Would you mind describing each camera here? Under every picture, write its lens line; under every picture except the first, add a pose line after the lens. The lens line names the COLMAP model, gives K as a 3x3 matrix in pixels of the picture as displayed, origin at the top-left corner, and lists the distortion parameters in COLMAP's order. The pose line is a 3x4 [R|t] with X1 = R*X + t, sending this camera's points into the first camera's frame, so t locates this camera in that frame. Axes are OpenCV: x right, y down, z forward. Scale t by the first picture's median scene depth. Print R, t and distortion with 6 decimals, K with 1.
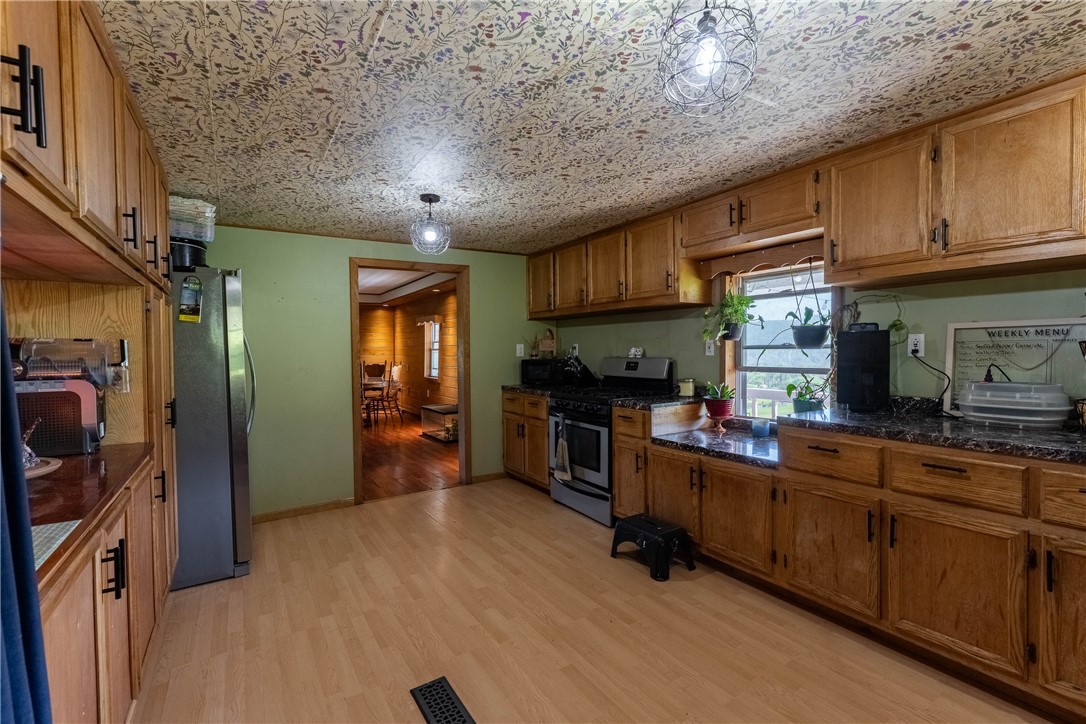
lens RADIAL K [[484.3, 0, 542.9], [0, 484.3, 361.0], [0, 0, 1]] dist [-0.004618, -0.000014]
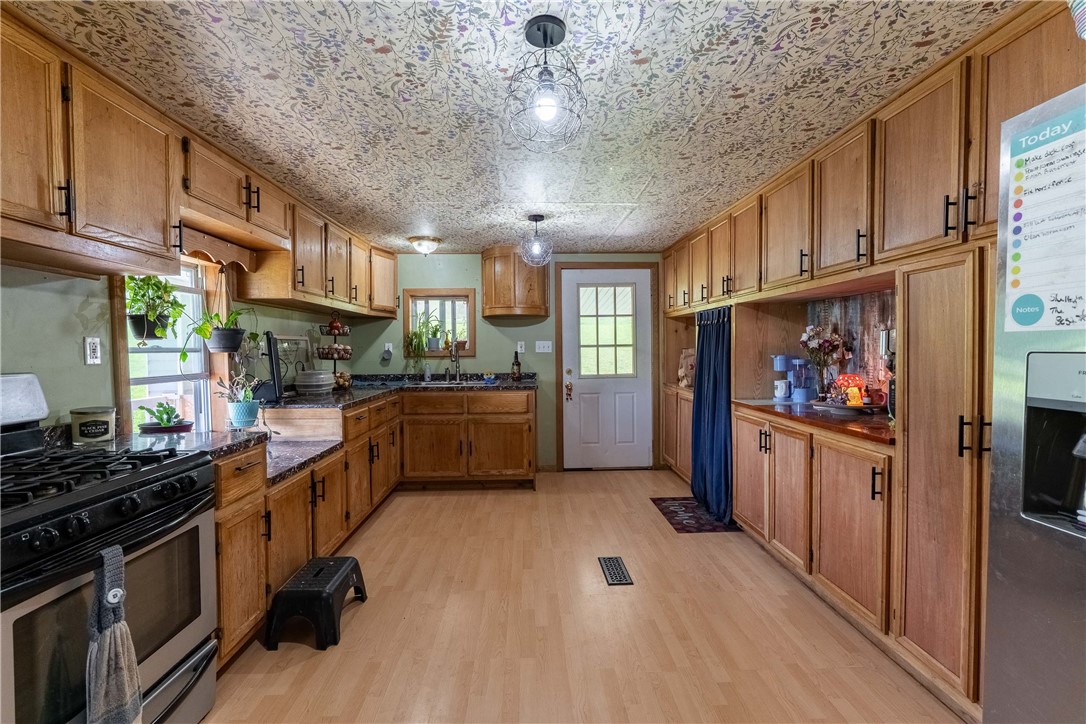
lens RADIAL K [[484.3, 0, 542.4], [0, 484.3, 360.3], [0, 0, 1]] dist [-0.004618, -0.000014]
pose [[-0.861945, 0.006312, 0.506963, -0.566105], [0.029914, 0.998814, 0.038425, -0.030775], [-0.506119, 0.048285, -0.861111, 1.711983]]
